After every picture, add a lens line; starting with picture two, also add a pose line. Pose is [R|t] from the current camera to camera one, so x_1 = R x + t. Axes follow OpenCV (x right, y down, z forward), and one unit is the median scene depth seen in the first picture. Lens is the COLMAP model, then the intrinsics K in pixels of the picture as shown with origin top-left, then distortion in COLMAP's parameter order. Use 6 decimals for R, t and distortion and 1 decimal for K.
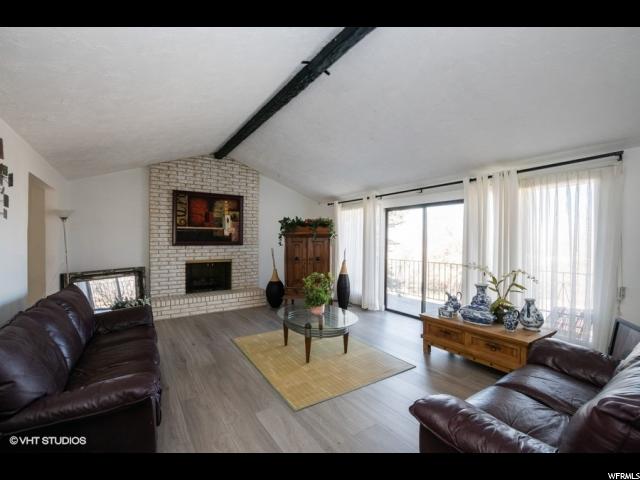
lens RADIAL K [[280.6, 0, 318.8], [0, 280.6, 243.0], [0, 0, 1]] dist [-0.025659, 0.000204]
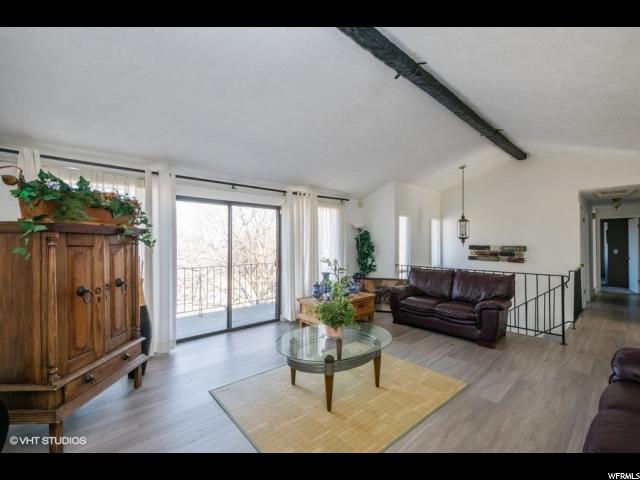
lens RADIAL K [[274.6, 0, 319.0], [0, 274.6, 243.2], [0, 0, 1]] dist [0.000125, -0.000221]
pose [[-0.120688, -0.014186, 0.992589, -0.712438], [0.009575, 0.999835, 0.015454, -0.019183], [-0.992644, 0.011369, -0.120533, 1.075556]]
